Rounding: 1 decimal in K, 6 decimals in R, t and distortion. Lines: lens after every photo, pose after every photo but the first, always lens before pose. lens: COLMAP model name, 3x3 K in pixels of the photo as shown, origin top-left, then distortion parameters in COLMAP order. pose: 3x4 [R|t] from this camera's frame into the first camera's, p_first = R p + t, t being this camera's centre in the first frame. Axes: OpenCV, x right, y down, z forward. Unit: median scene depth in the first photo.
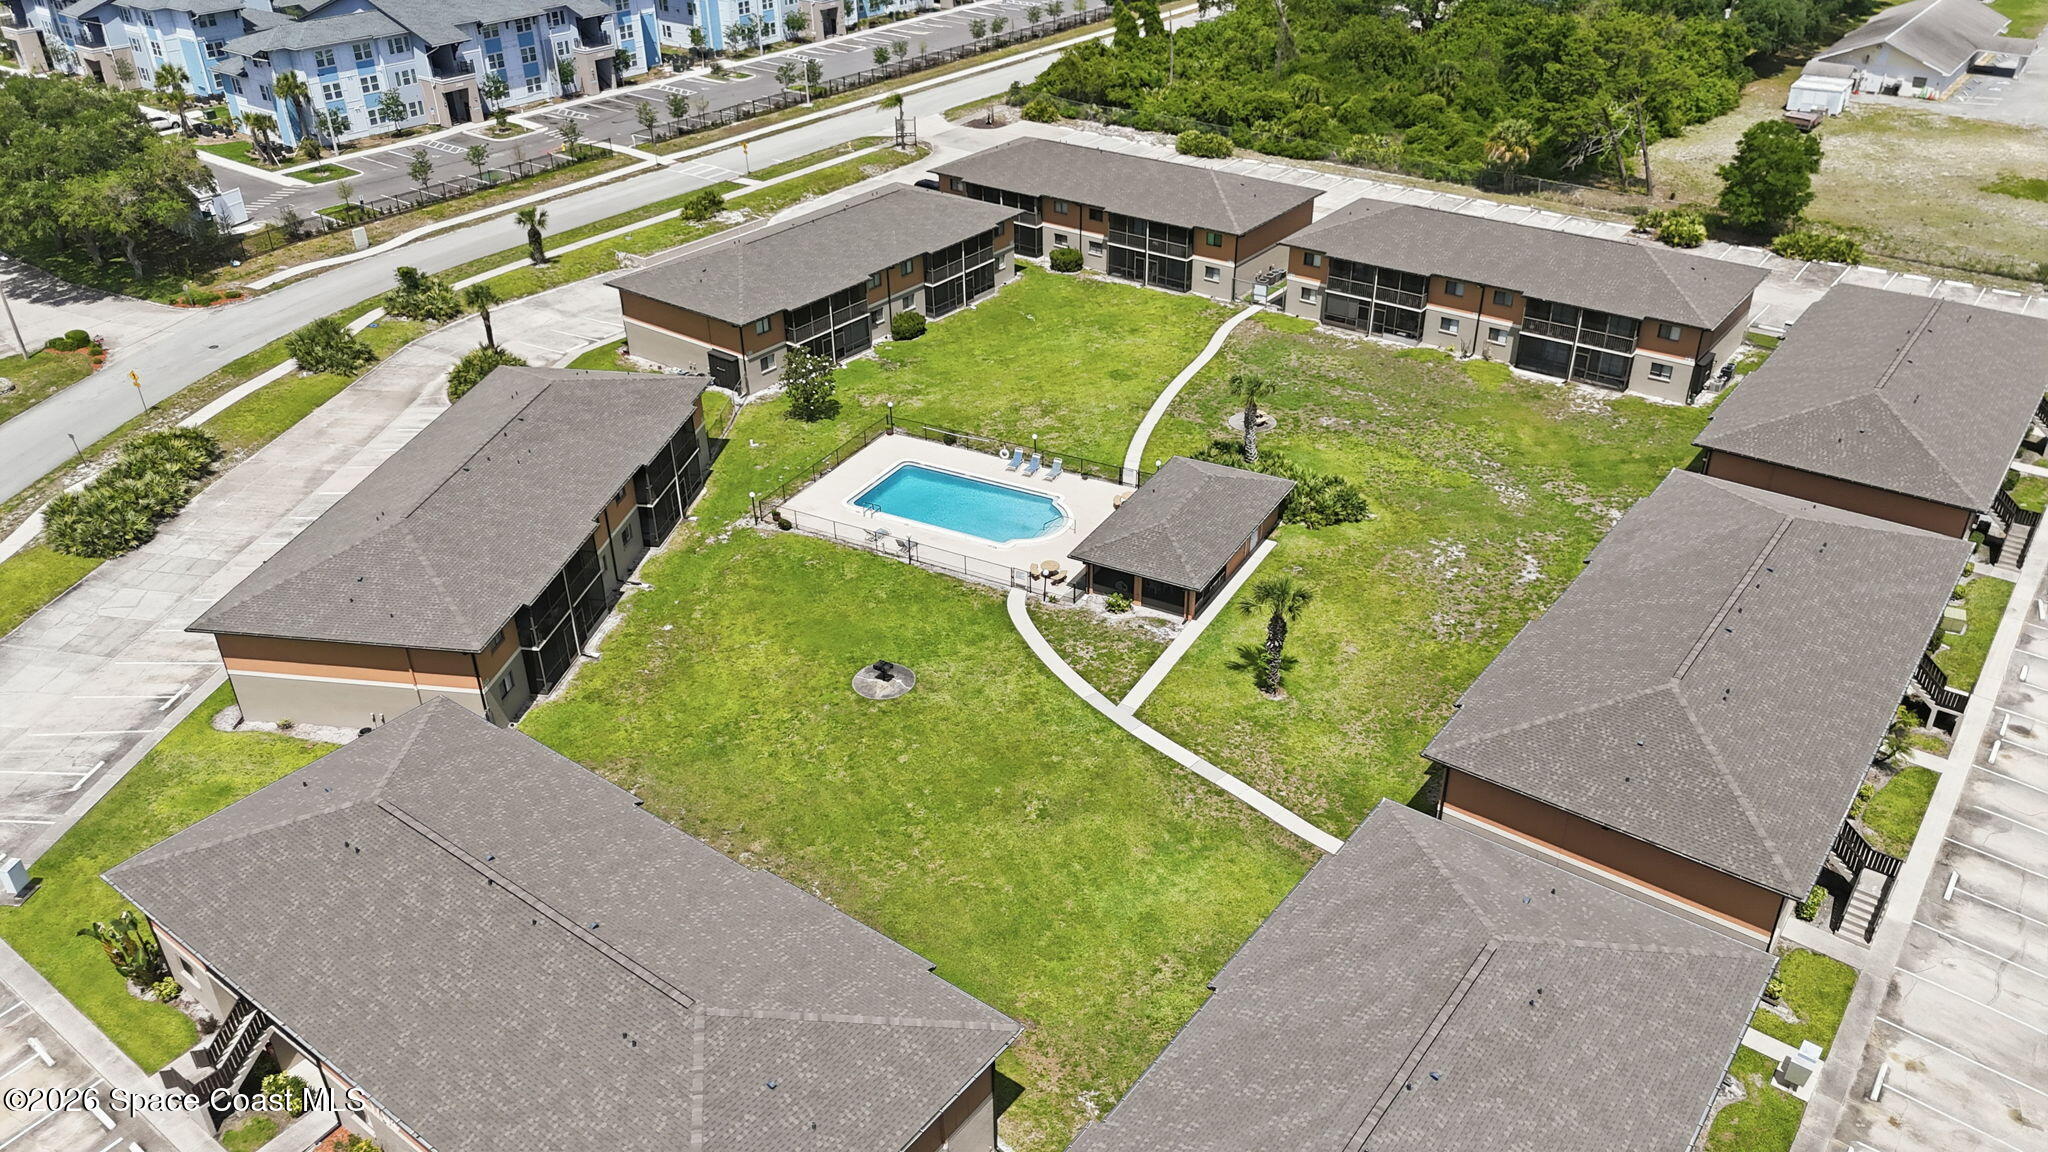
lens RADIAL K [[1515.0, 0, 1024.4], [0, 1515.0, 573.7], [0, 0, 1]] dist [0.020571, -0.009281]
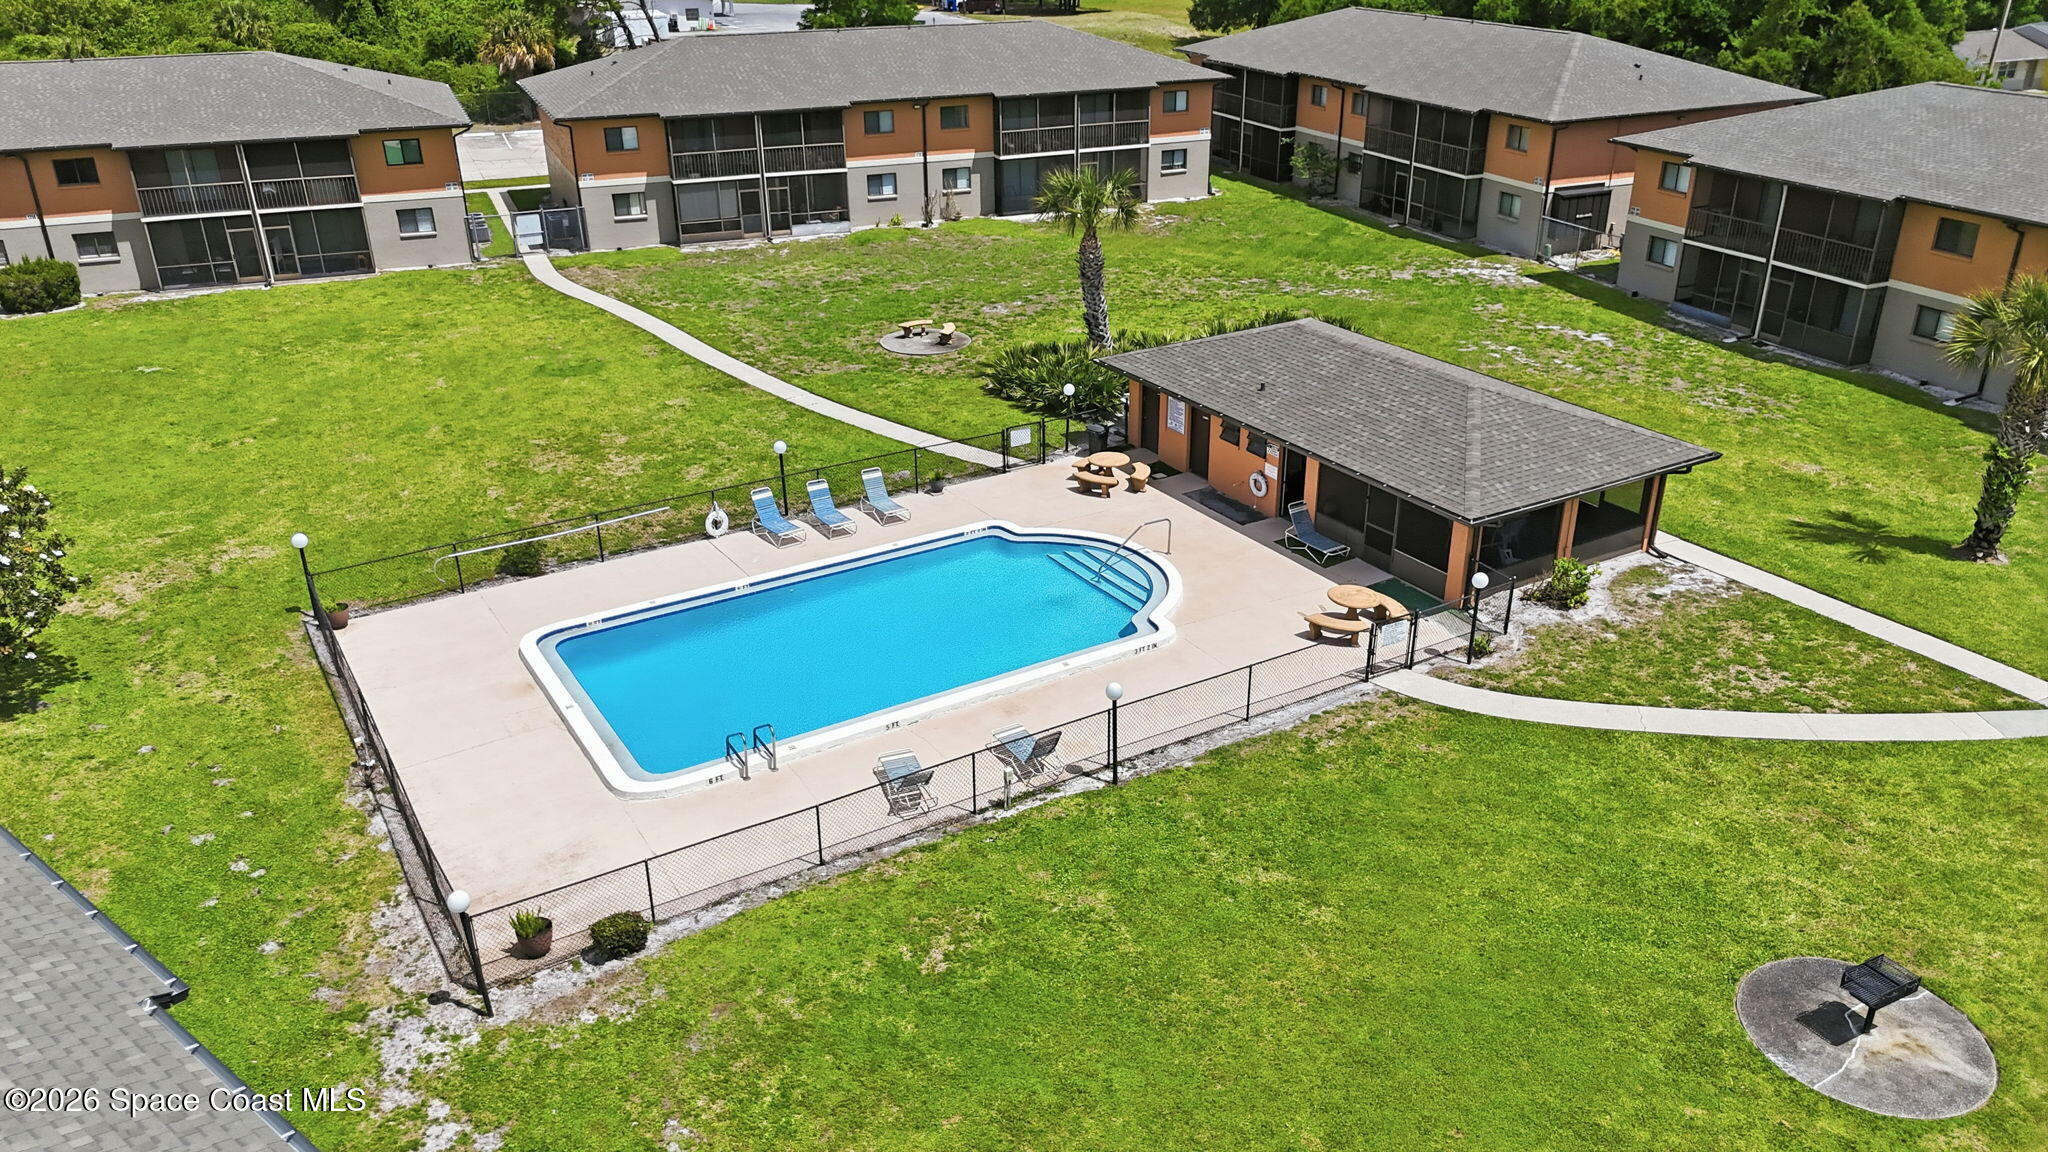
lens RADIAL K [[1515.0, 0, 1025.5], [0, 1515.0, 581.4], [0, 0, 1]] dist [0.020571, -0.009281]
pose [[0.494900, -0.352553, 0.794217, -0.243177], [0.437760, 0.890694, 0.122598, -0.068631], [-0.750627, 0.287002, 0.595138, 0.629593]]
